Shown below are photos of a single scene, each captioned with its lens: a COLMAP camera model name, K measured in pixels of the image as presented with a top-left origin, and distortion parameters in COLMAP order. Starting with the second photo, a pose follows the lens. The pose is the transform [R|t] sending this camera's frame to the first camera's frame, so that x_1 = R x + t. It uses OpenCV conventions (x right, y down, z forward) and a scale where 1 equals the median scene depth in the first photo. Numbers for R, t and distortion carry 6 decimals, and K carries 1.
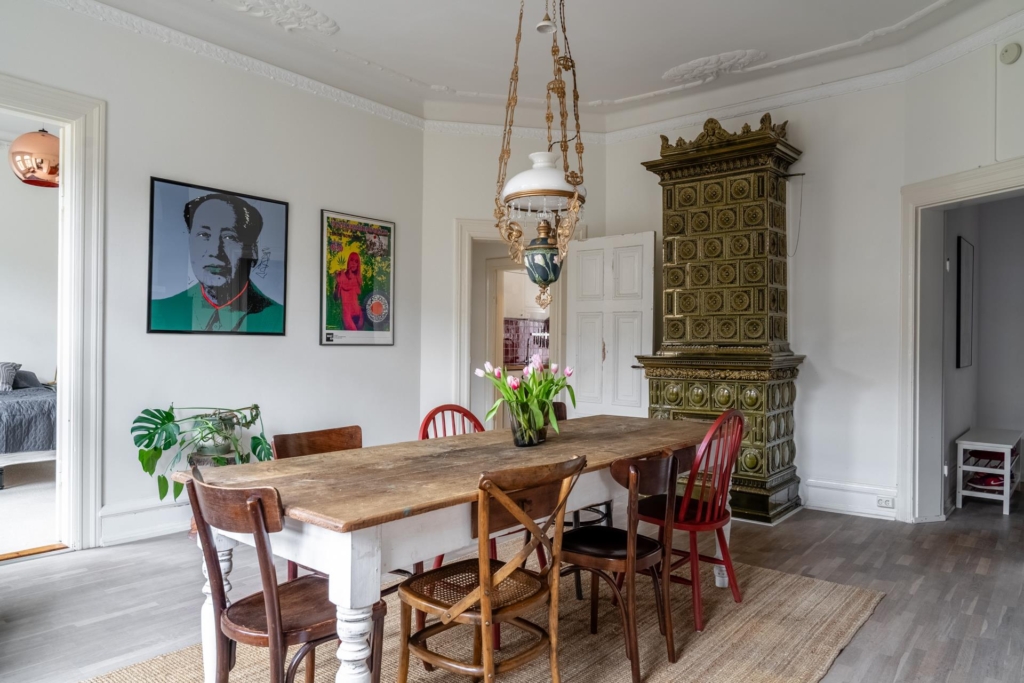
lens RADIAL K [[689.8, 0, 512.0], [0, 689.8, 341.5], [0, 0, 1]] dist [-0.002052, -0.001289]
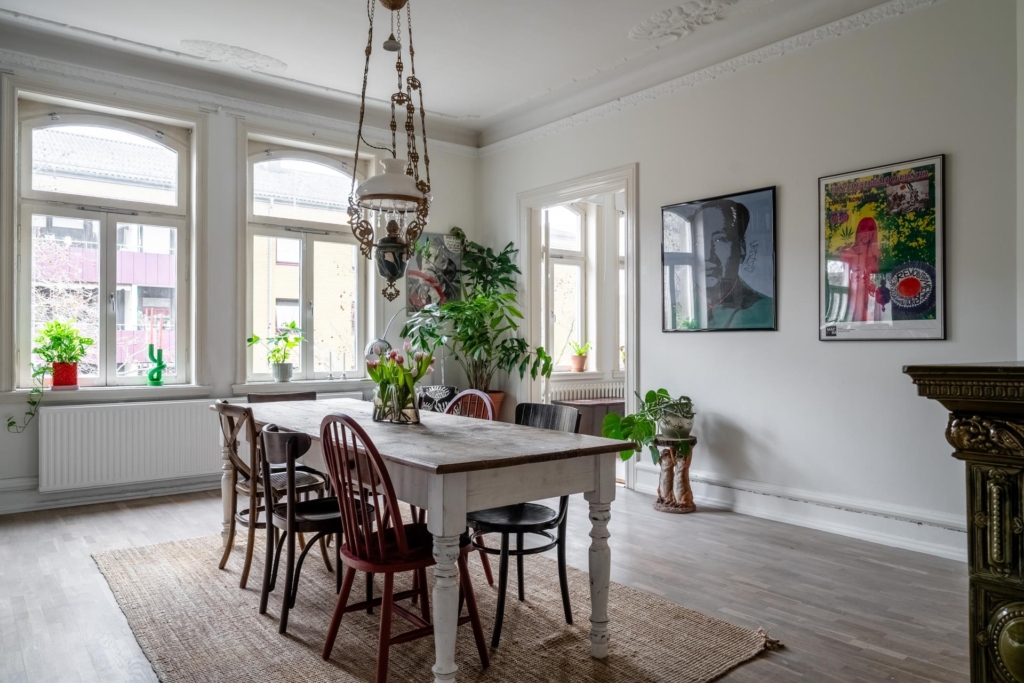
lens RADIAL K [[703.8, 0, 512.0], [0, 703.8, 341.5], [0, 0, 1]] dist [-0.005176, -0.001322]
pose [[-0.217872, -0.013696, -0.975881, 0.704839], [-0.001192, 0.999905, -0.013767, 0.020500], [0.975977, -0.001836, -0.217867, 0.916745]]
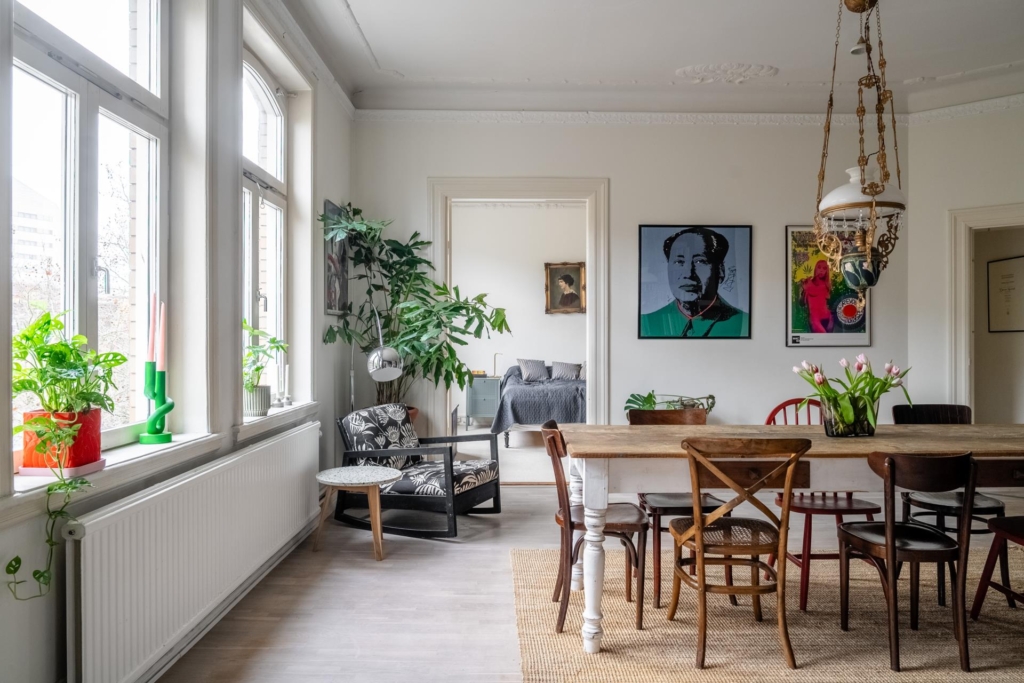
lens RADIAL K [[689.8, 0, 512.0], [0, 689.8, 341.5], [0, 0, 1]] dist [-0.002052, -0.001289]
pose [[0.638420, -0.012471, -0.769587, 0.334330], [0.010113, 0.999918, -0.007814, 0.001024], [0.769621, -0.002794, 0.638494, -0.065701]]
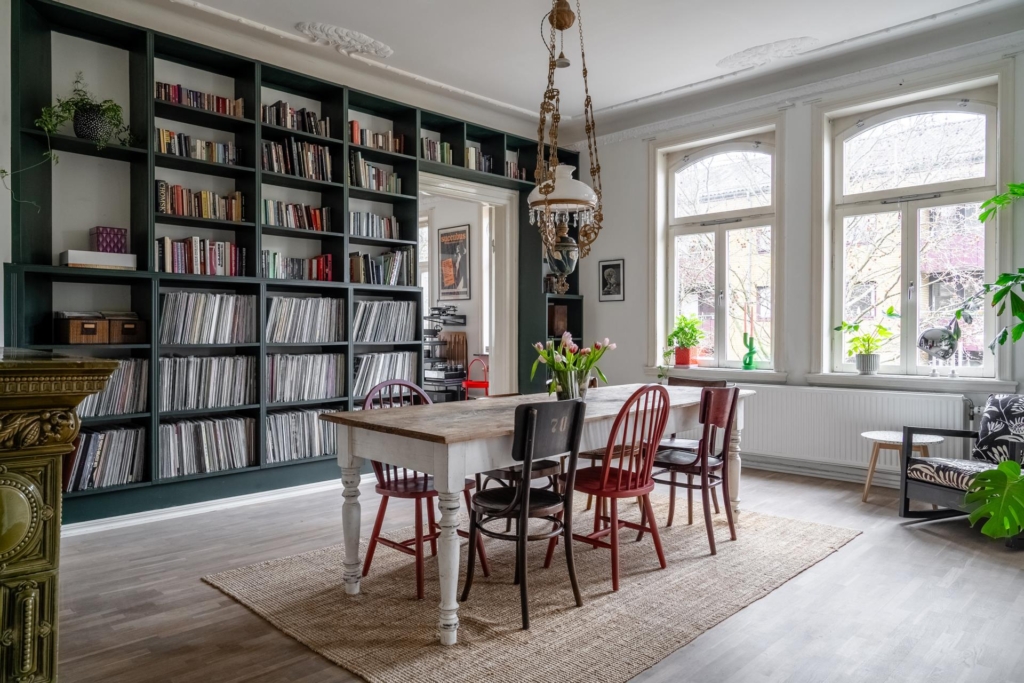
lens RADIAL K [[685.0, 0, 486.5], [0, 685.0, 337.7], [0, 0, 1]] dist [0.001223, 0.001088]
pose [[-0.992326, -0.008911, 0.123326, 0.017498], [-0.007584, 0.999908, 0.011229, 0.008088], [-0.123415, 0.010208, -0.992303, 1.427375]]
